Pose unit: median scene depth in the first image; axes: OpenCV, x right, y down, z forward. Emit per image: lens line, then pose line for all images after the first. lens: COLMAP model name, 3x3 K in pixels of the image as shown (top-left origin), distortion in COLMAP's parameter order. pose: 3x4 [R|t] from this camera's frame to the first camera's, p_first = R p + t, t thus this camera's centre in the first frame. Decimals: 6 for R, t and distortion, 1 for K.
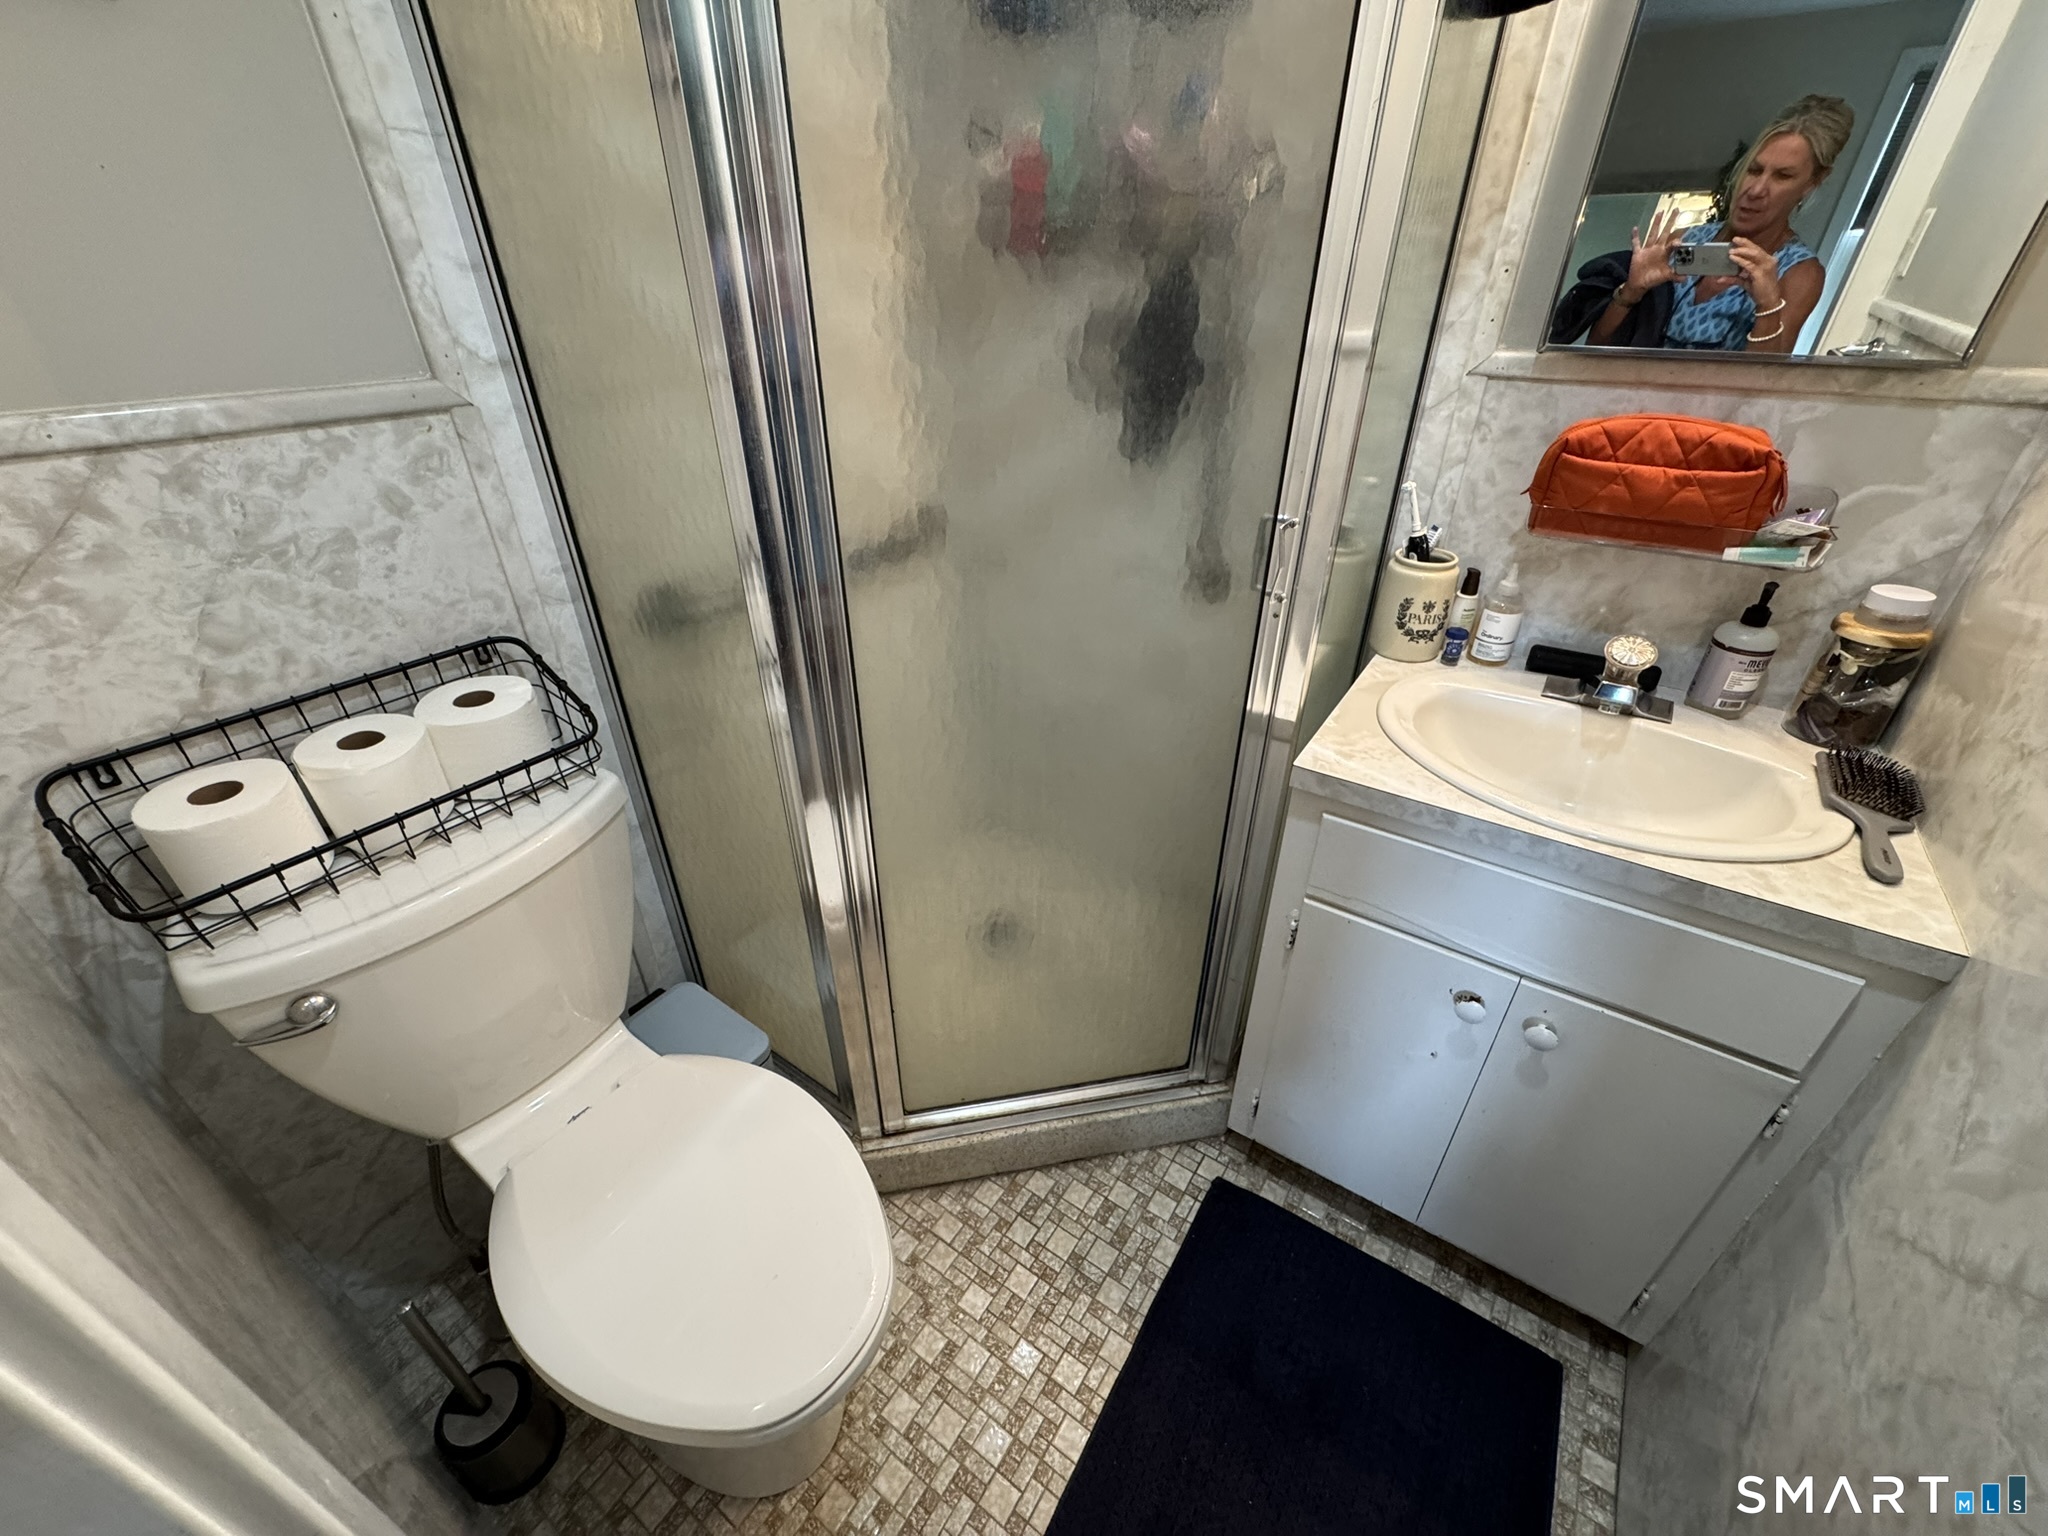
lens RADIAL K [[817.9, 0, 1024.0], [0, 817.9, 768.0], [0, 0, 1]] dist [-0.003412, 0.000047]
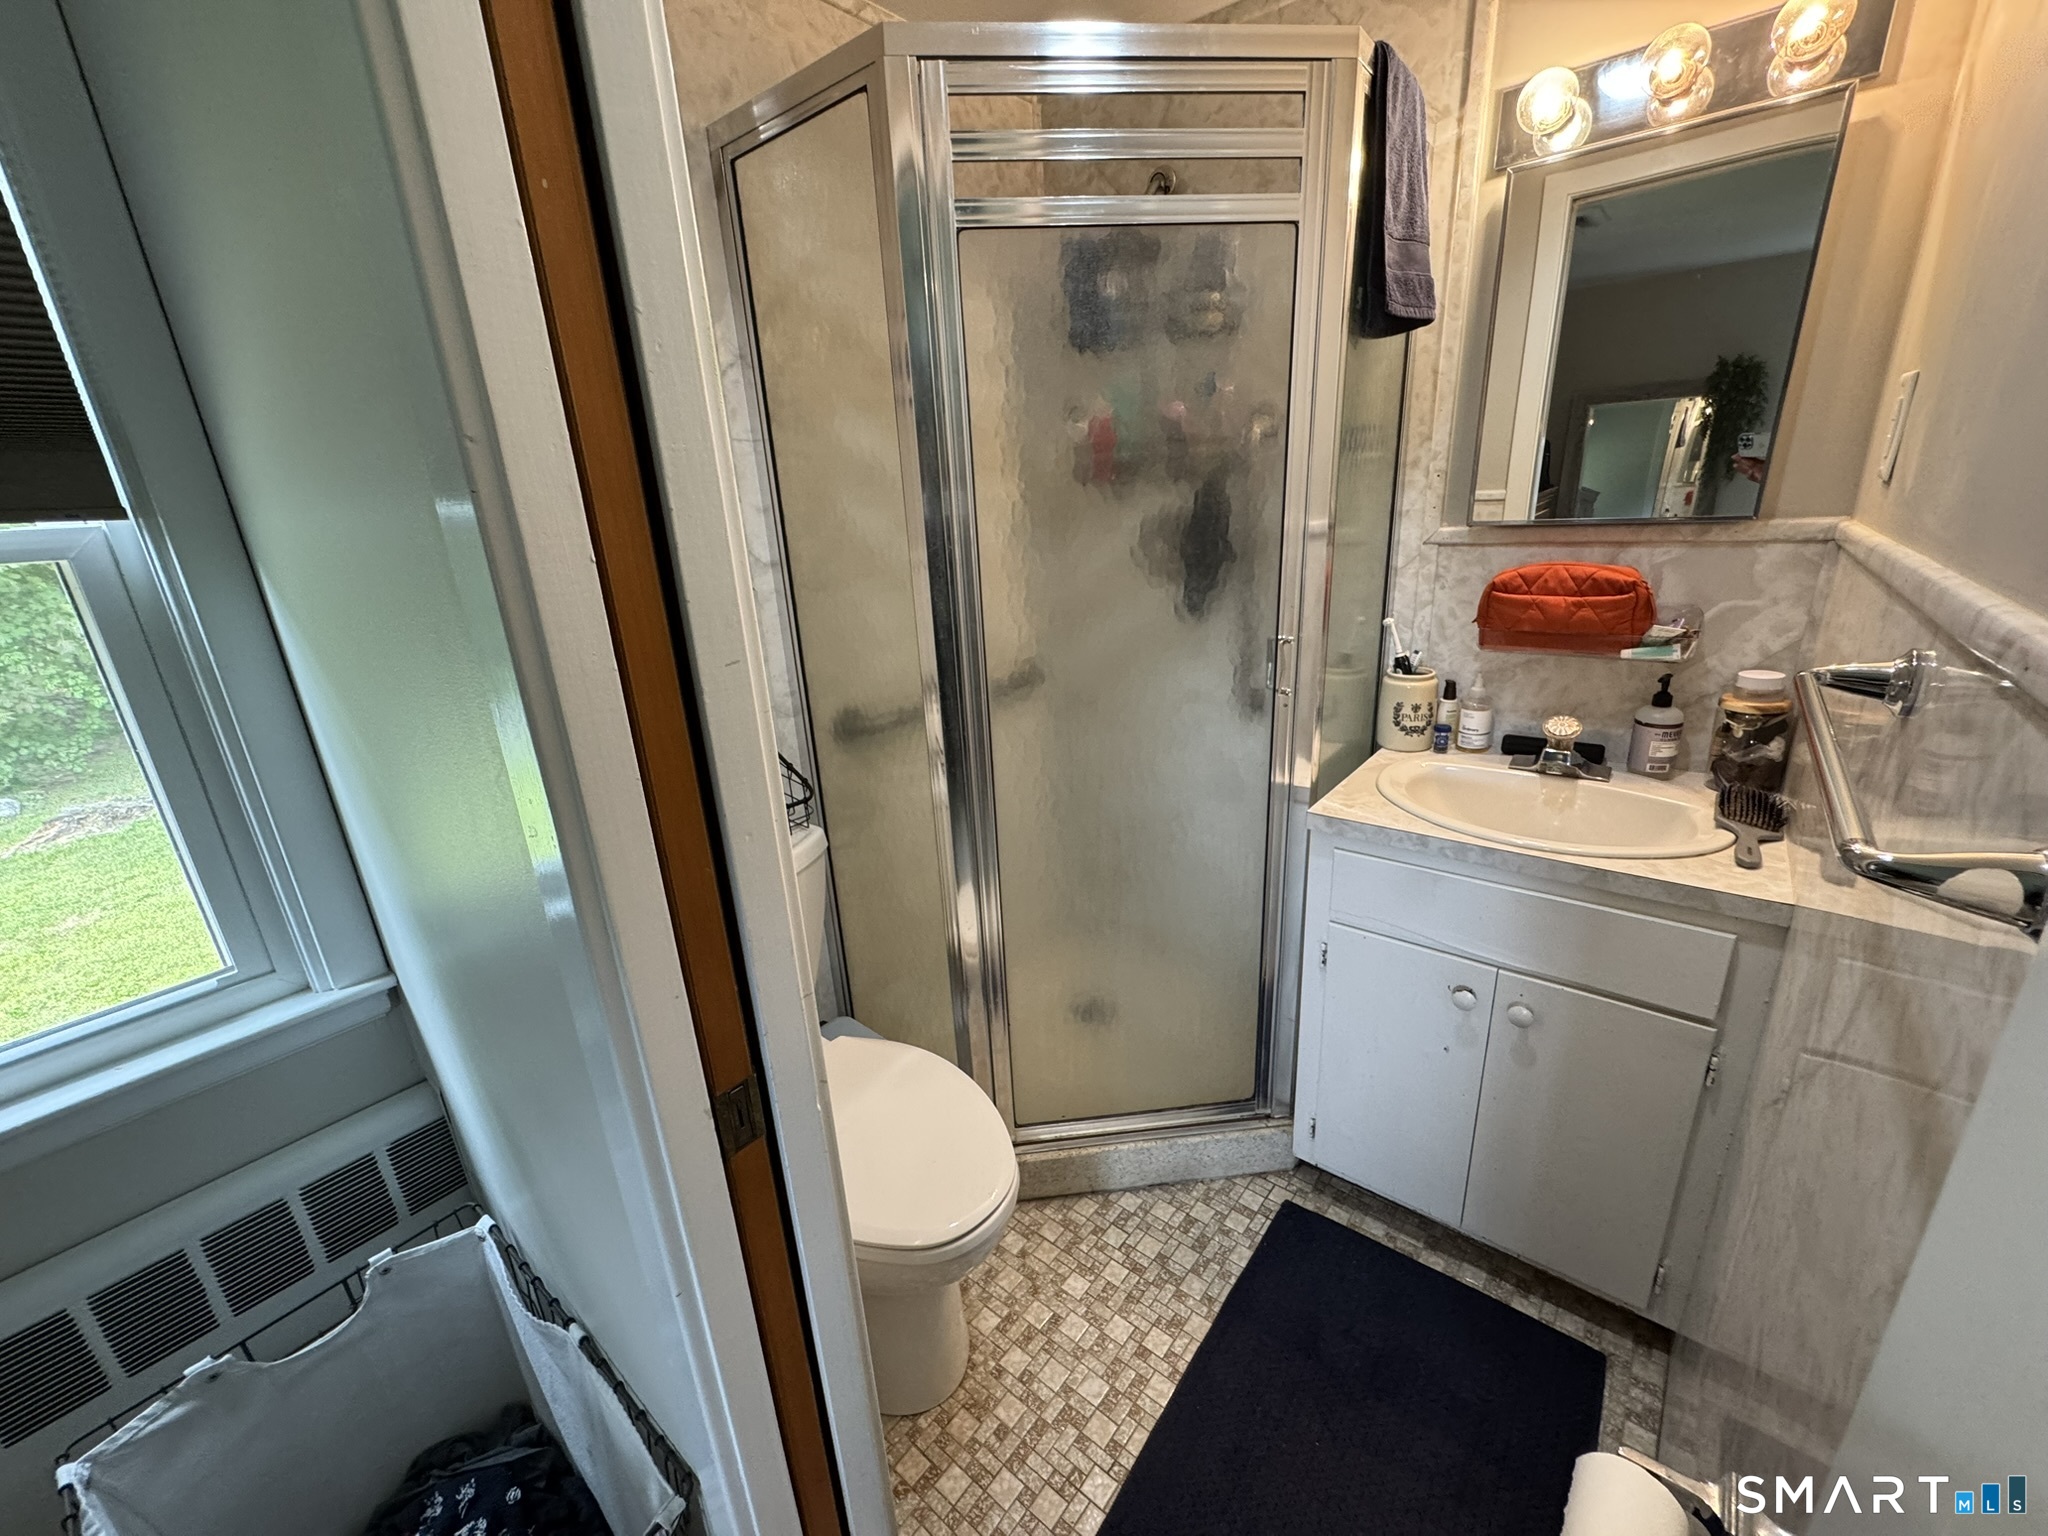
lens RADIAL K [[817.9, 0, 1024.0], [0, 817.9, 768.0], [0, 0, 1]] dist [-0.003412, 0.000047]
pose [[0.994559, -0.019955, -0.102248, 0.001252], [-0.002980, 0.975633, -0.219388, 0.203307], [0.104135, 0.218499, 0.970265, -0.347150]]
